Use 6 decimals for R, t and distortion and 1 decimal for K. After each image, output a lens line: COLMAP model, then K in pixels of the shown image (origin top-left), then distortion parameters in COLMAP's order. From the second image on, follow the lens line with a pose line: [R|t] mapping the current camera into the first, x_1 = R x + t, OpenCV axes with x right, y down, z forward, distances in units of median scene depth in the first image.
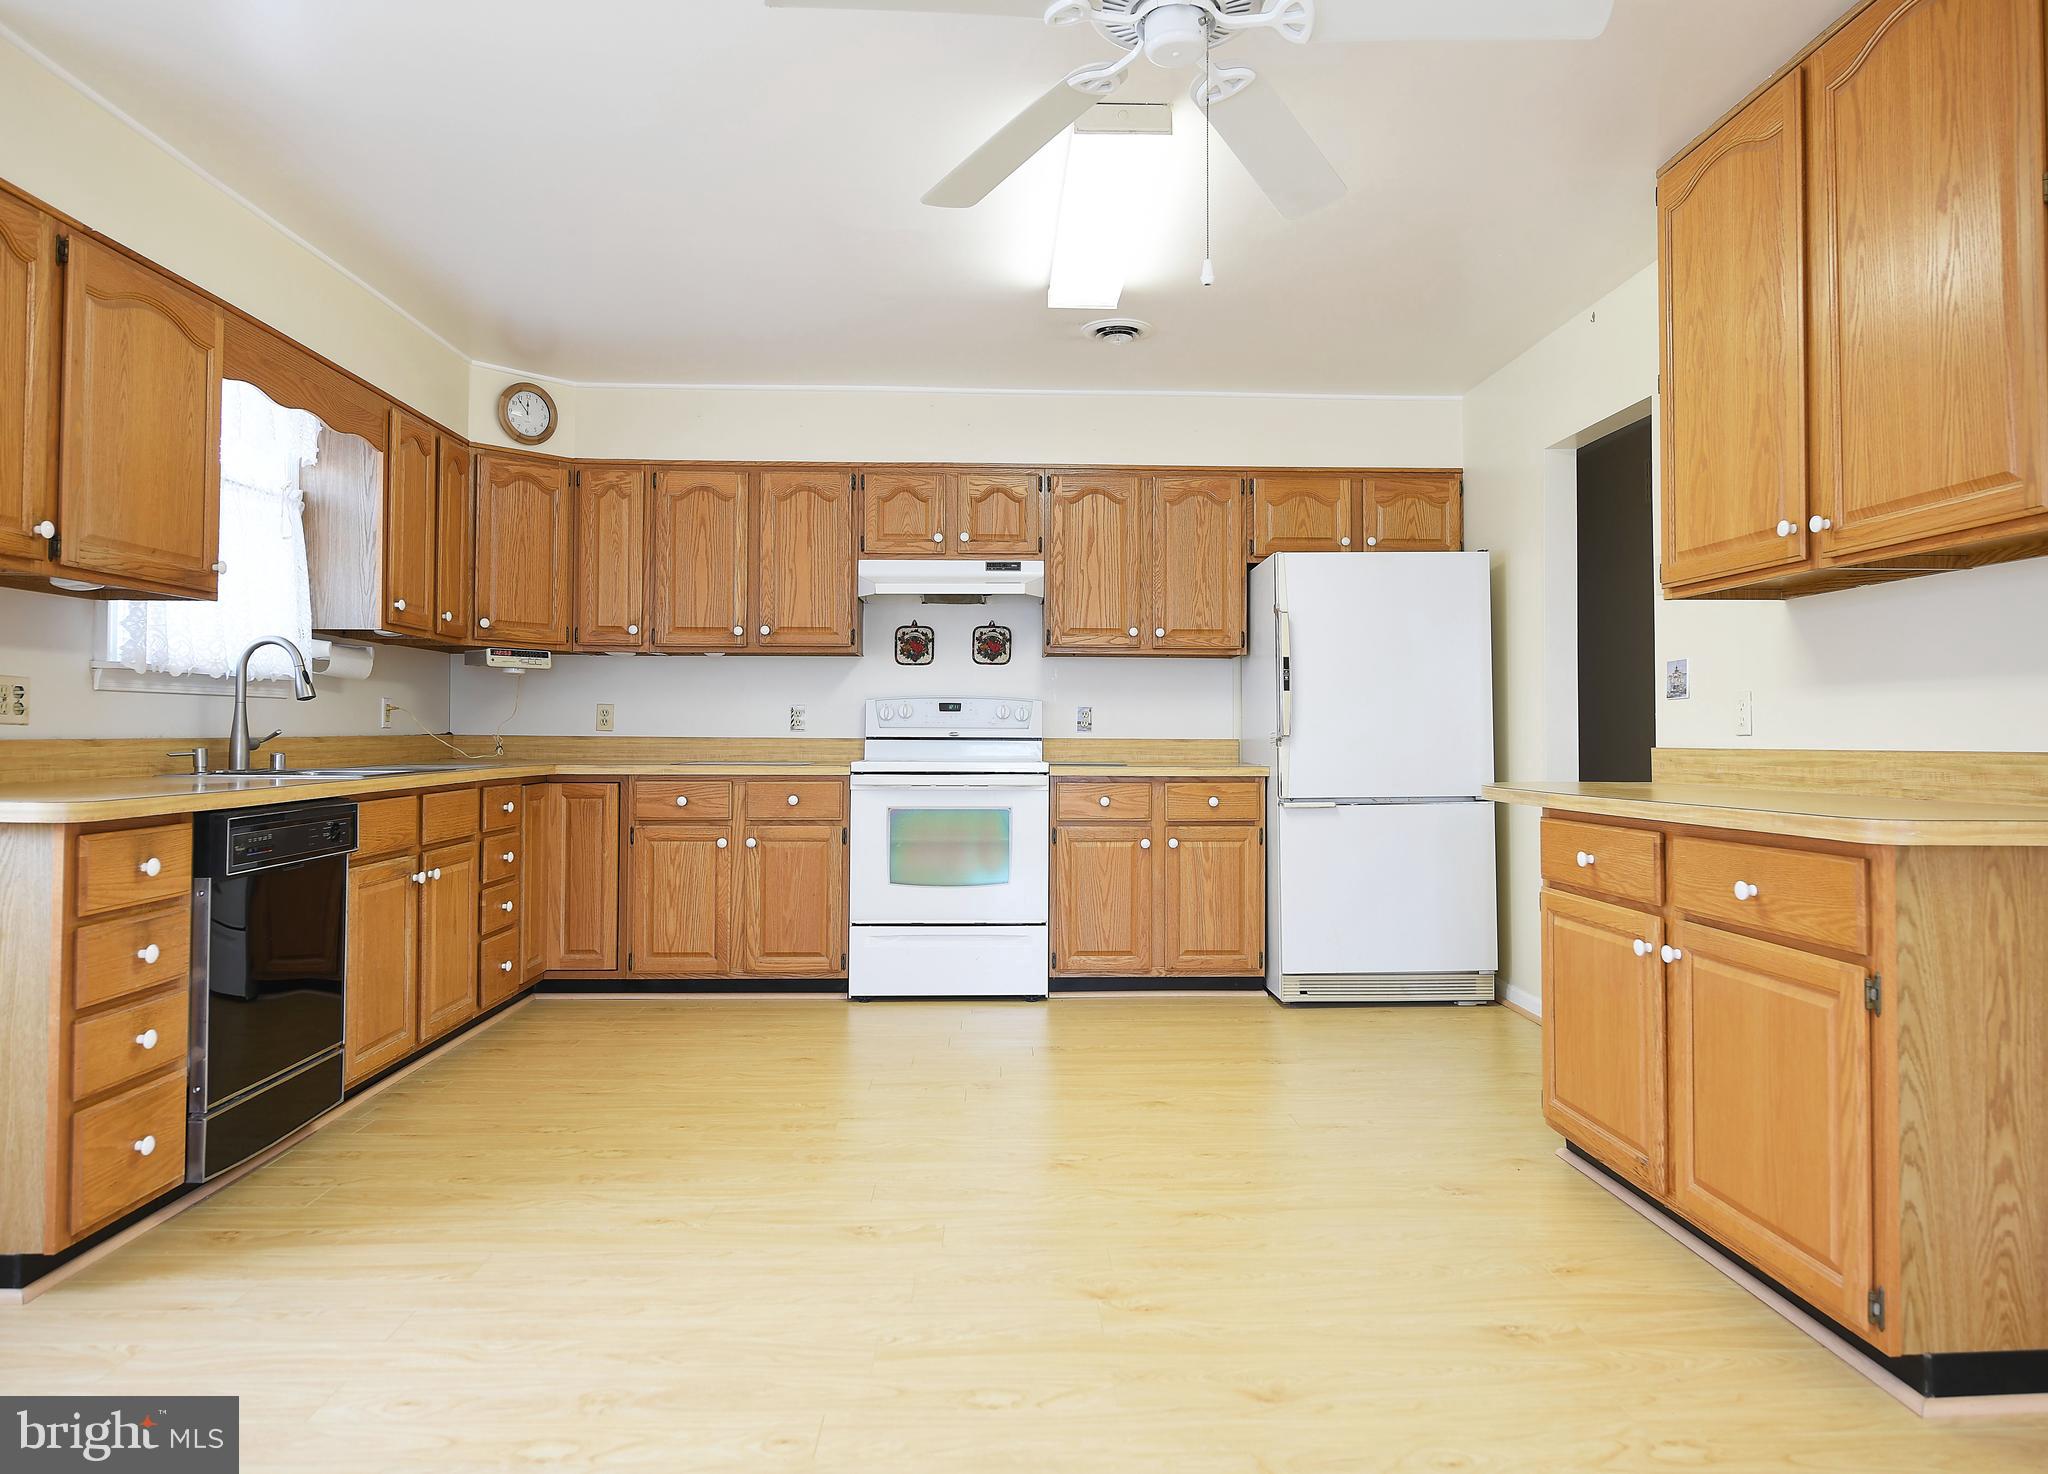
lens RADIAL K [[1309.3, 0, 1050.2], [0, 1309.3, 706.9], [0, 0, 1]] dist [-0.000167, -0.002935]
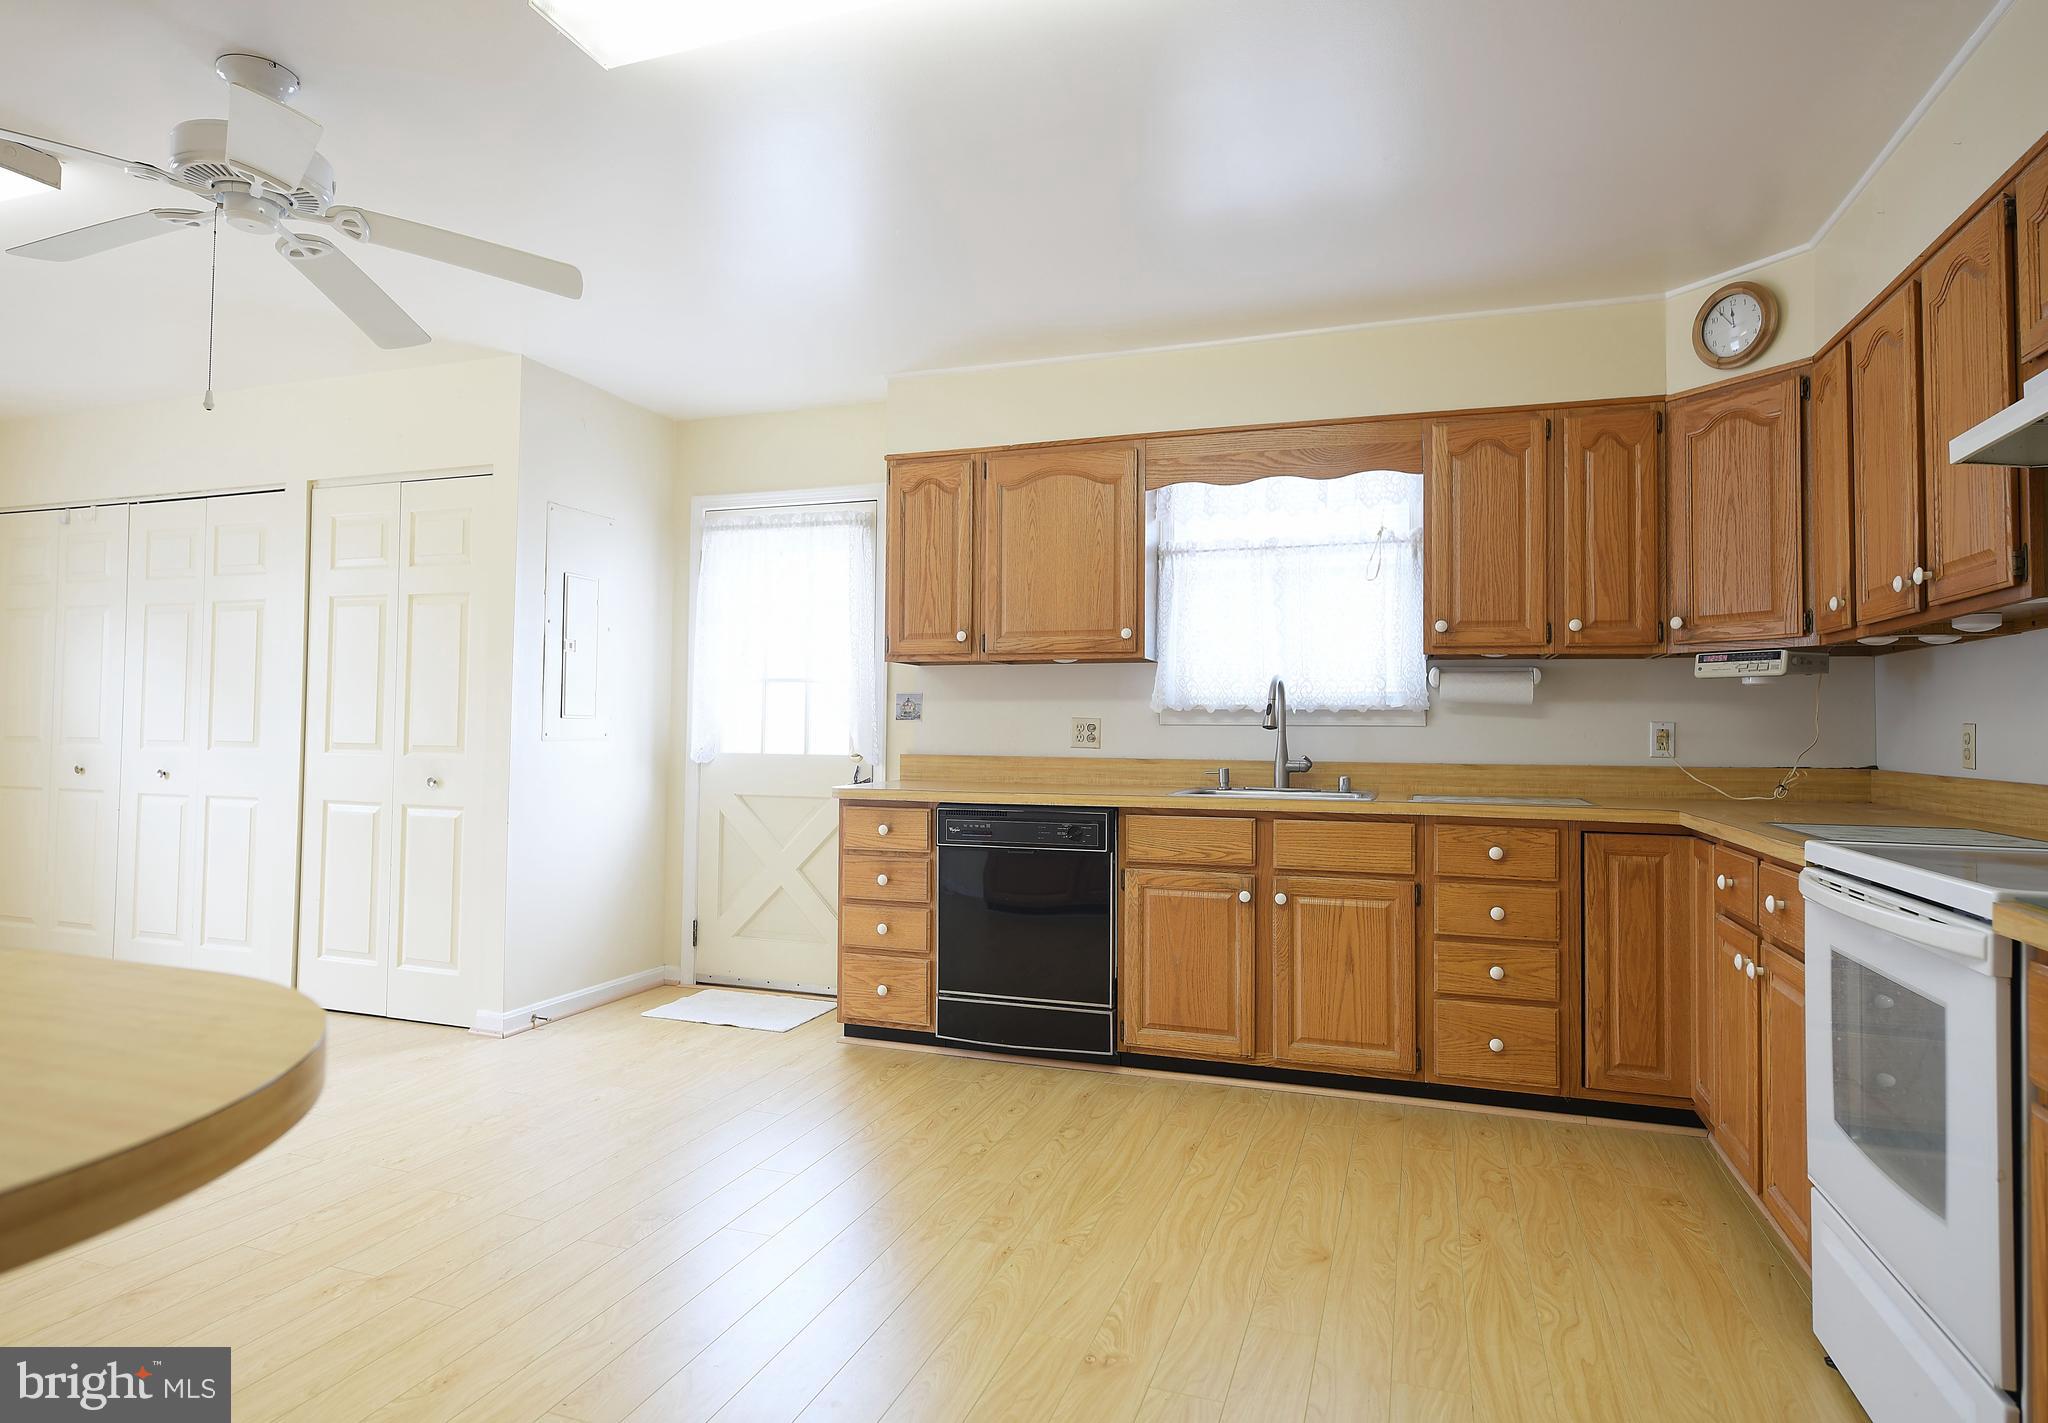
lens RADIAL K [[1179.5, 0, 978.6], [0, 1179.5, 691.8], [0, 0, 1]] dist [-0.002919, -0.000945]
pose [[-0.390304, -0.041304, -0.919759, 0.365918], [0.004518, 0.998895, -0.046775, 0.007046], [0.920675, -0.022412, -0.389687, 0.888886]]
